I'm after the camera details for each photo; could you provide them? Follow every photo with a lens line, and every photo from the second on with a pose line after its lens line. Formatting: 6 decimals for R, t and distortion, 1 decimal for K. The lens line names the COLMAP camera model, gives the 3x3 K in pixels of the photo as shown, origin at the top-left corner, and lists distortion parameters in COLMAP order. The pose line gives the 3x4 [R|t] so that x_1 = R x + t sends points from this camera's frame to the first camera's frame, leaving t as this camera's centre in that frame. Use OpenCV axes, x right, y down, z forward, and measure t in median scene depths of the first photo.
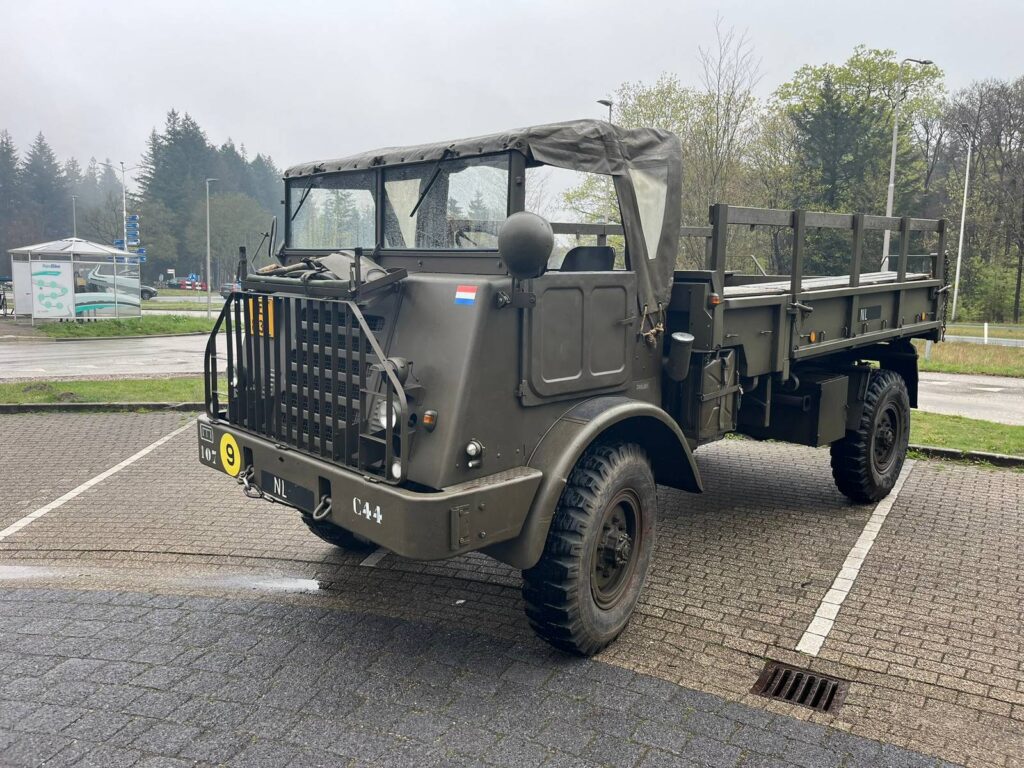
lens RADIAL K [[772.0, 0, 520.3], [0, 772.0, 389.1], [0, 0, 1]] dist [0.055986, -0.077325]
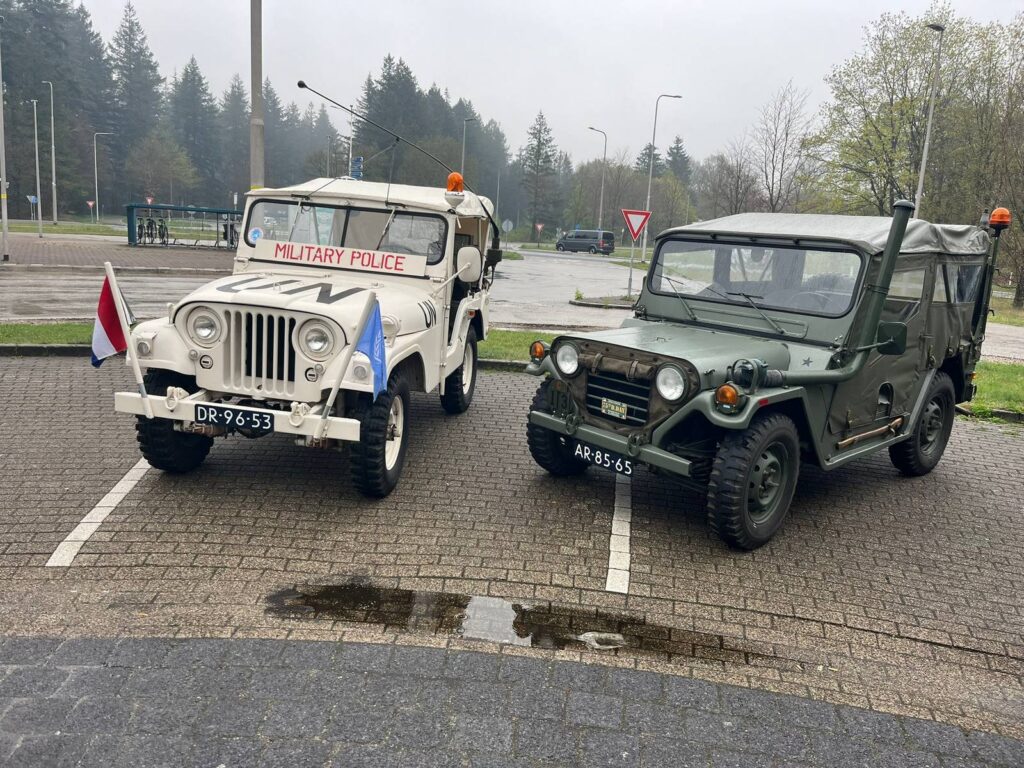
lens RADIAL K [[772.0, 0, 514.6], [0, 772.0, 381.0], [0, 0, 1]] dist [0.055986, -0.077325]
pose [[0.972872, 0.079056, -0.217415, -0.039435], [-0.067284, 0.995865, 0.061037, -0.001555], [0.221342, -0.044753, 0.974169, 0.017601]]
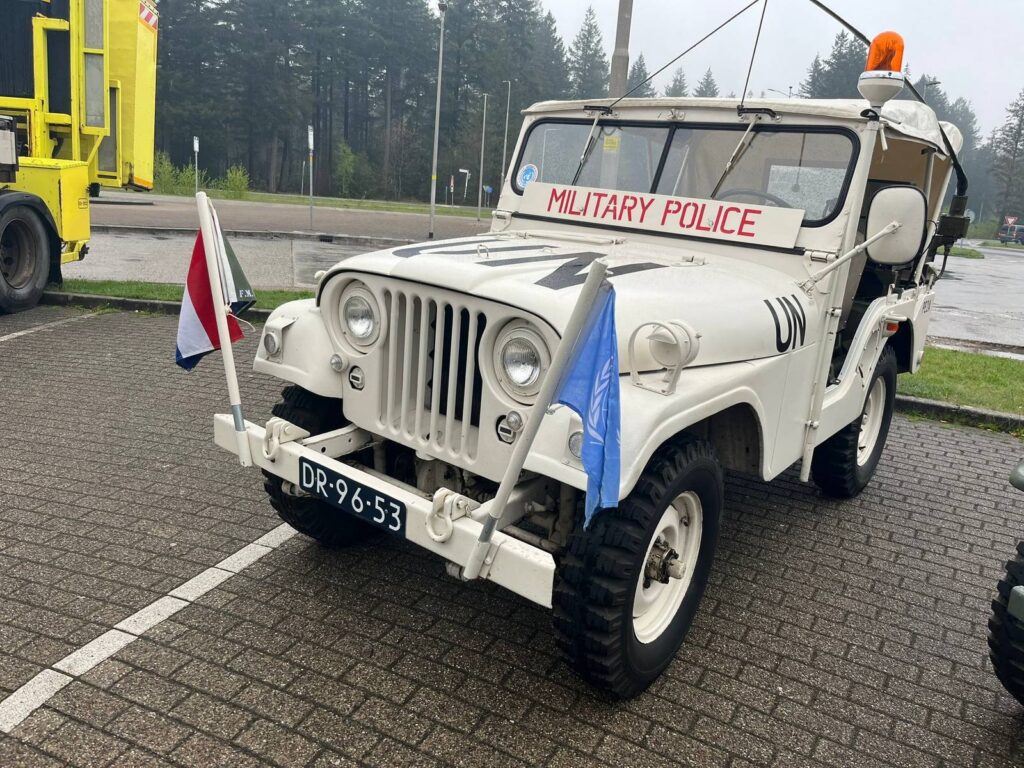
lens RADIAL K [[772.0, 0, 517.5], [0, 772.0, 381.0], [0, 0, 1]] dist [0.055986, -0.077325]
pose [[0.729340, 0.188978, -0.657534, -0.048493], [-0.142509, 0.981976, 0.124152, -0.002889], [0.669144, 0.003156, 0.743126, 0.051234]]
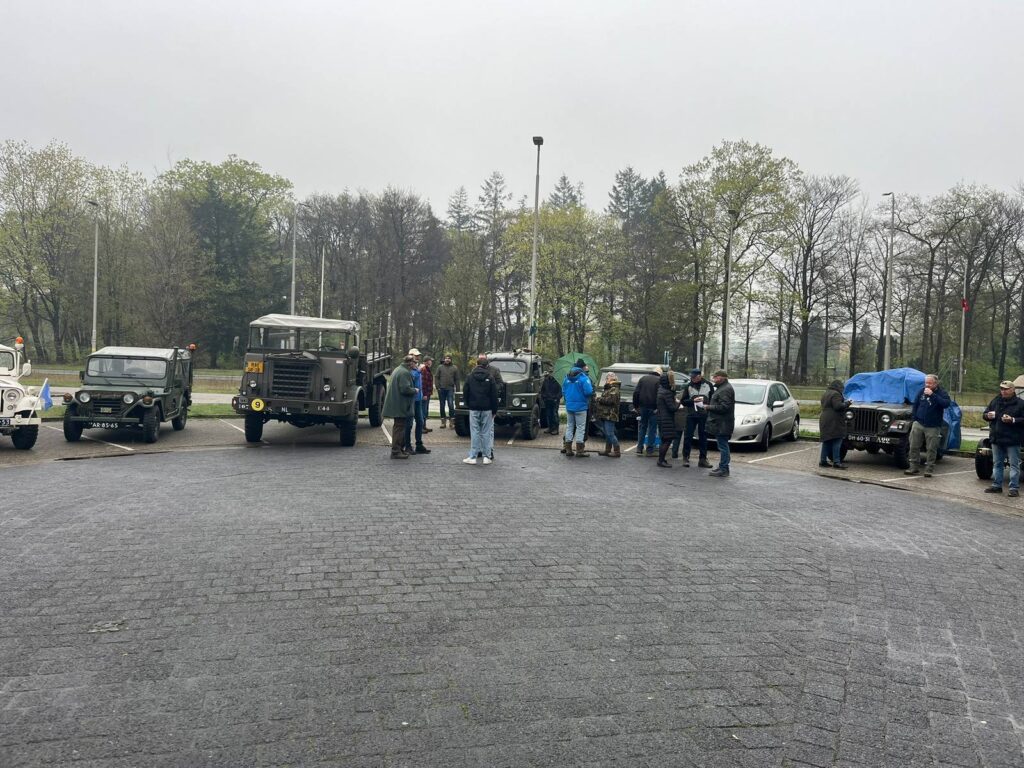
lens RADIAL K [[772.0, 0, 509.3], [0, 772.0, 379.1], [0, 0, 1]] dist [0.055986, -0.077325]
pose [[0.702977, -0.012703, 0.711099, -0.105866], [0.068844, 0.996361, -0.050260, 0.011363], [-0.707873, 0.084287, 0.701293, -0.119504]]
